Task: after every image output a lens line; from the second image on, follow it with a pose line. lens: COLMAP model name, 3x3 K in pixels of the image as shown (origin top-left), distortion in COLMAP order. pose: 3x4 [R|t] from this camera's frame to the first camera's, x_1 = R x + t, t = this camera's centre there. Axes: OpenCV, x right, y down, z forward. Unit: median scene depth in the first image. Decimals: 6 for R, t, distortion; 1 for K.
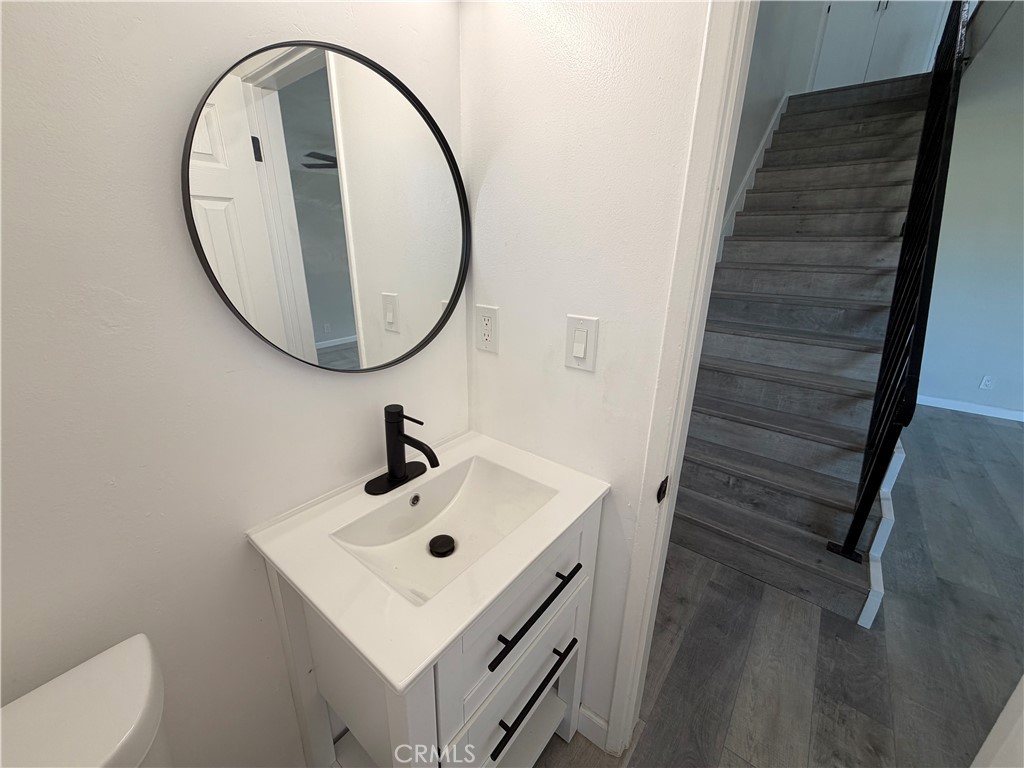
lens RADIAL K [[408.3, 0, 509.6], [0, 408.3, 384.1], [0, 0, 1]] dist [-0.000852, 0.000067]
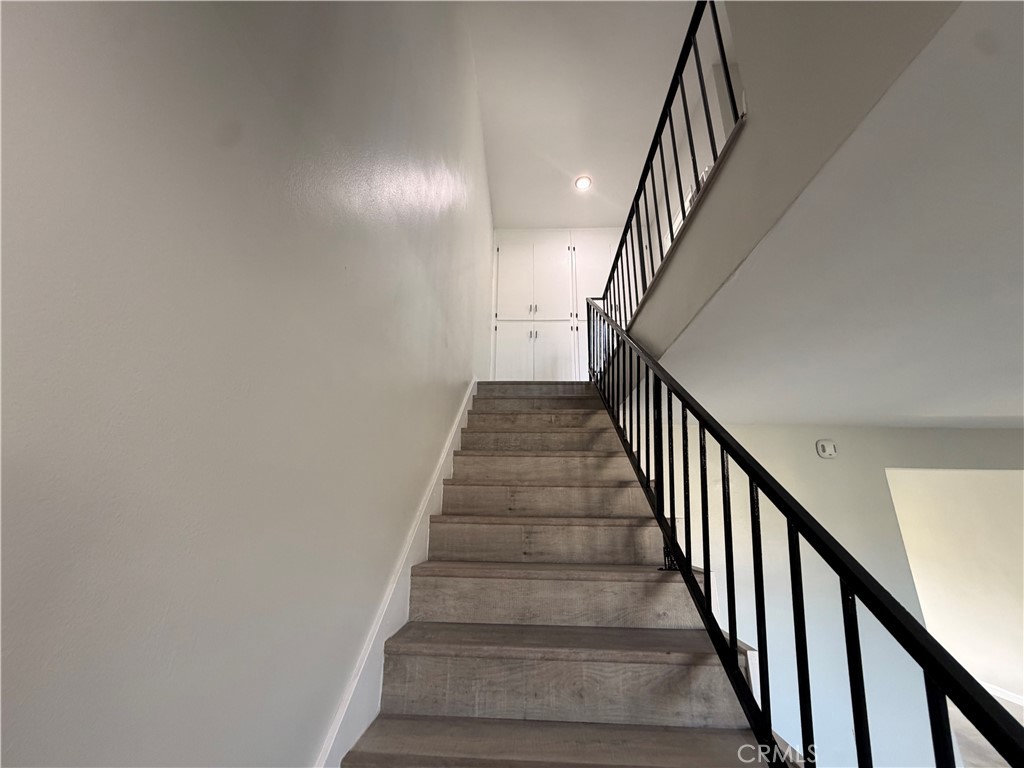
lens RADIAL K [[408.3, 0, 509.6], [0, 408.3, 384.1], [0, 0, 1]] dist [-0.000852, 0.000067]
pose [[0.812900, 0.176574, 0.554992, 0.296187], [0.184925, 0.825365, -0.533456, -0.249381], [-0.552265, 0.536278, 0.638286, 0.473859]]
